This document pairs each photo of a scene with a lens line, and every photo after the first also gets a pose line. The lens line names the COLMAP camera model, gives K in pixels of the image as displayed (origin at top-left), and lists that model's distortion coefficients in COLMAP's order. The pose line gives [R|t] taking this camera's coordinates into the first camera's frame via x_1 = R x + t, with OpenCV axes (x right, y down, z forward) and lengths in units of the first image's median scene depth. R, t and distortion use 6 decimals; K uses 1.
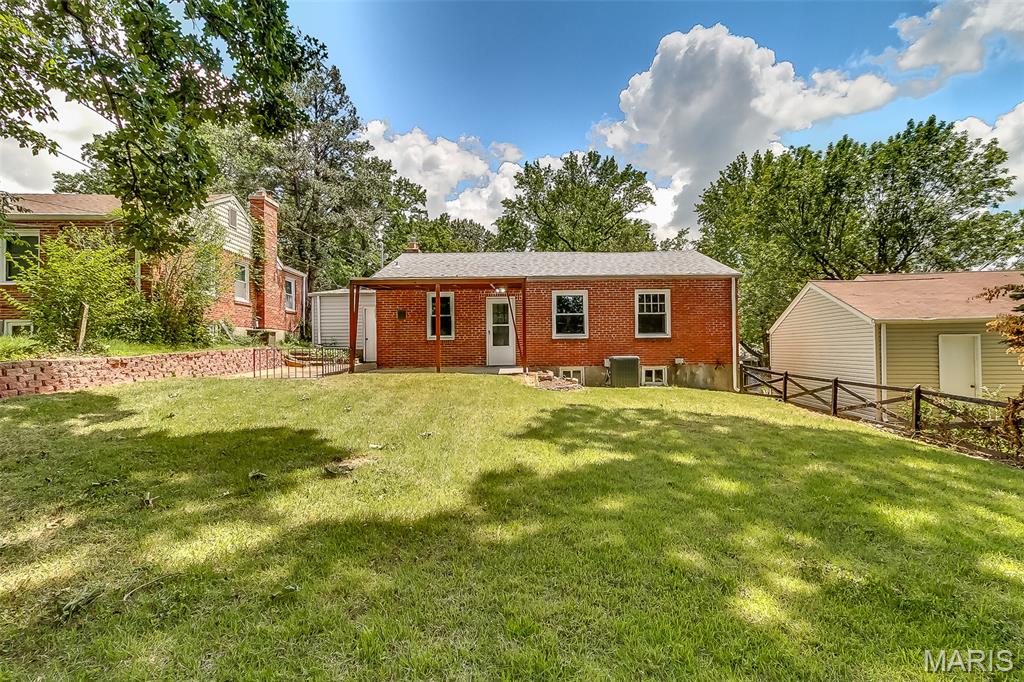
lens RADIAL K [[489.1, 0, 512.0], [0, 489.1, 341.0], [0, 0, 1]] dist [0.005699, 0.000768]
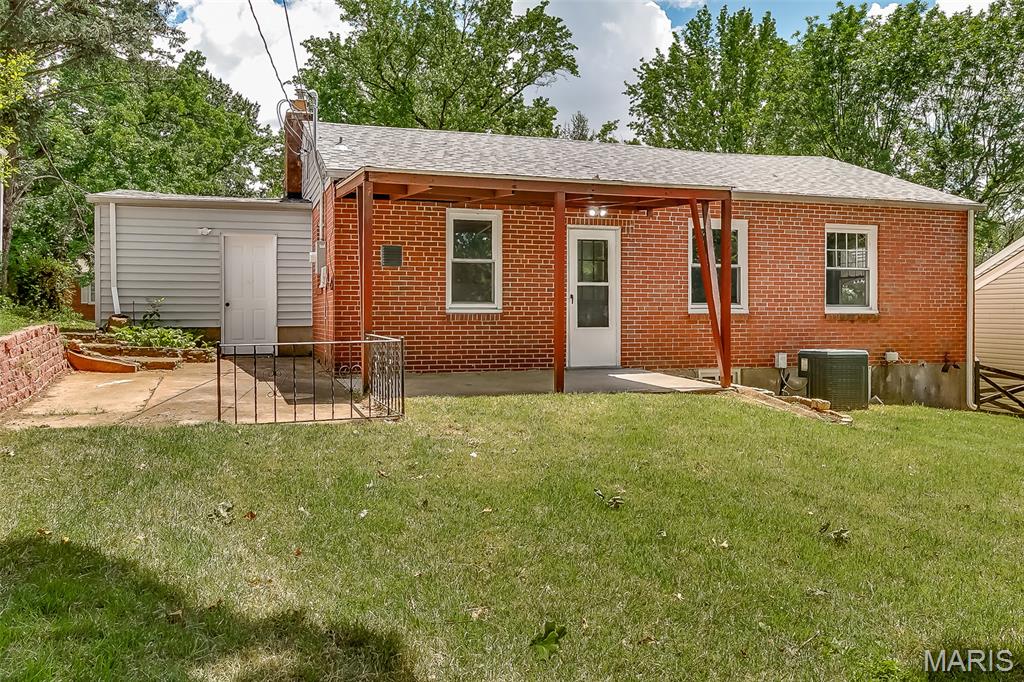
lens RADIAL K [[847.1, 0, 515.7], [0, 847.1, 331.7], [0, 0, 1]] dist [0.006581, 0.000618]
pose [[0.944521, 0.004916, 0.328414, -0.369570], [-0.014716, 0.999517, 0.027363, -0.007198], [-0.328121, -0.030678, 0.944137, 0.231168]]
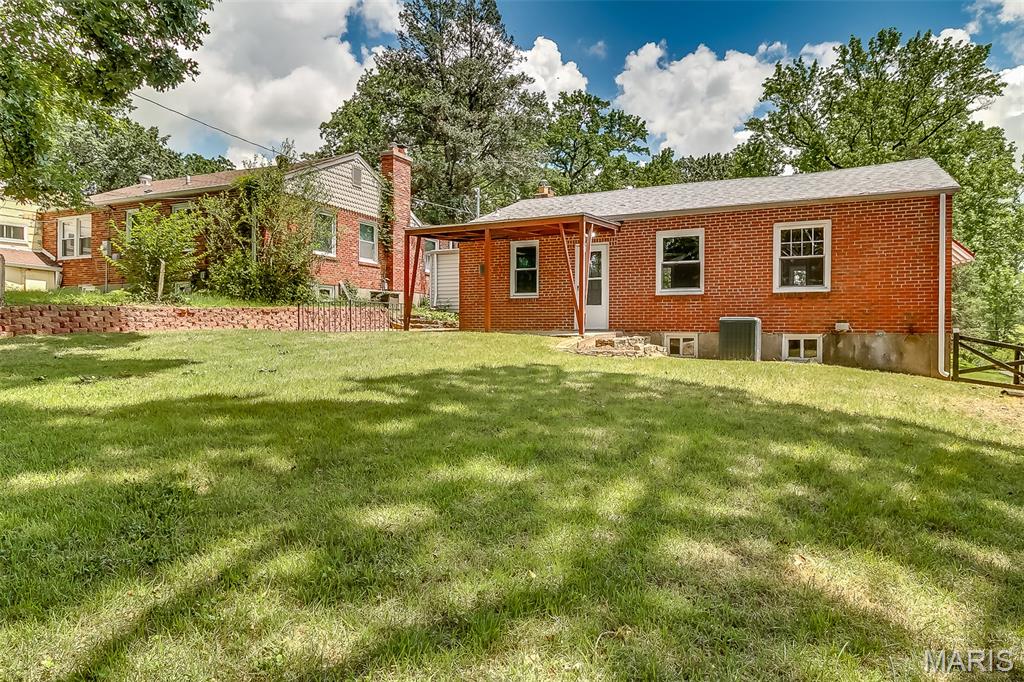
lens RADIAL K [[617.1, 0, 512.3], [0, 617.1, 326.5], [0, 0, 1]] dist [-0.001061, 0.000363]
pose [[0.891000, 0.013646, -0.453799, 0.317697], [-0.007633, 0.999857, 0.015080, 0.030947], [0.453940, -0.009972, 0.890976, 0.048108]]
